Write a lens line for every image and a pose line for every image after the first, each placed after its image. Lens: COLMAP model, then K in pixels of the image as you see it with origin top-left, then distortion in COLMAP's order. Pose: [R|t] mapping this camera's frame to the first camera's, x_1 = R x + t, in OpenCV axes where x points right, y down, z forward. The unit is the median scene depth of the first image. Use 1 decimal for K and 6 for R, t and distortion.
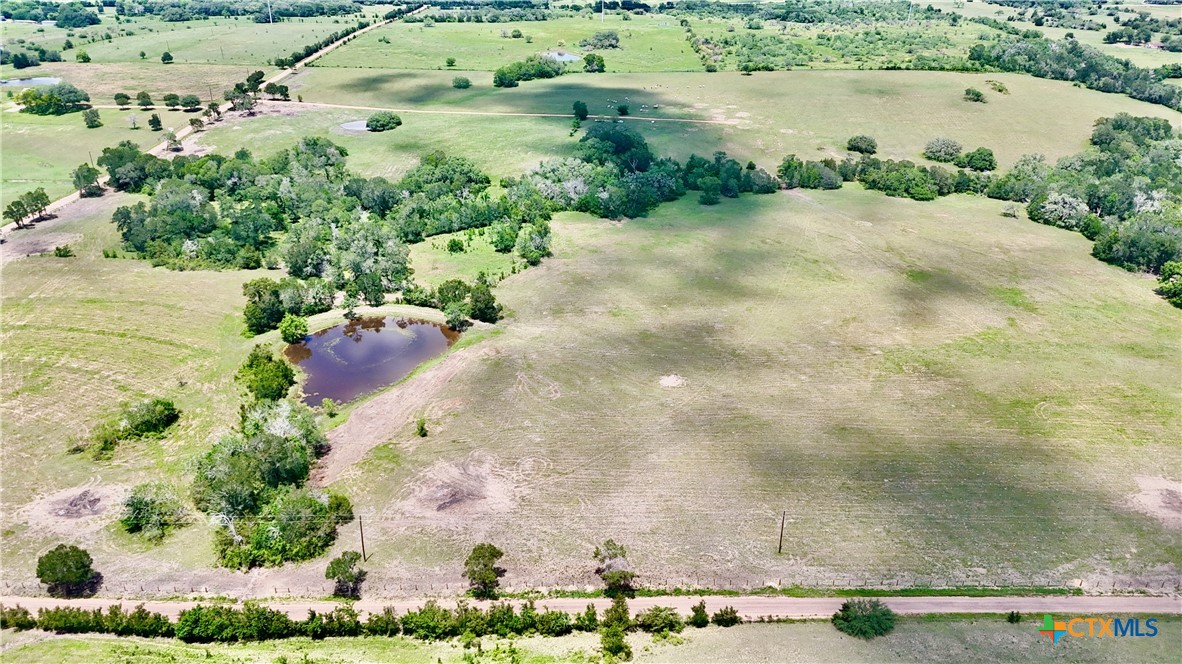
lens RADIAL K [[811.6, 0, 591.0], [0, 811.6, 332.0], [0, 0, 1]] dist [0.050480, -0.040367]
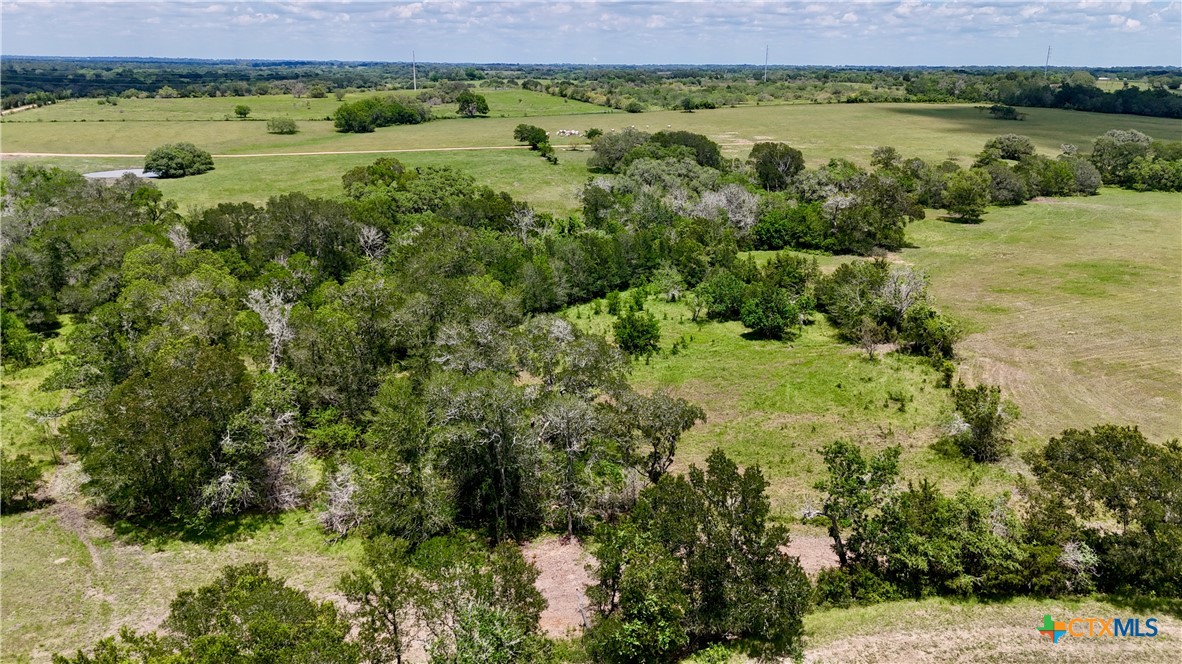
lens RADIAL K [[811.6, 0, 591.0], [0, 811.6, 332.0], [0, 0, 1]] dist [0.050480, -0.040367]
pose [[0.939119, -0.106189, 0.326771, -0.192538], [0.156545, 0.978835, -0.131814, -0.043769], [-0.305858, 0.174943, 0.935866, 0.458132]]
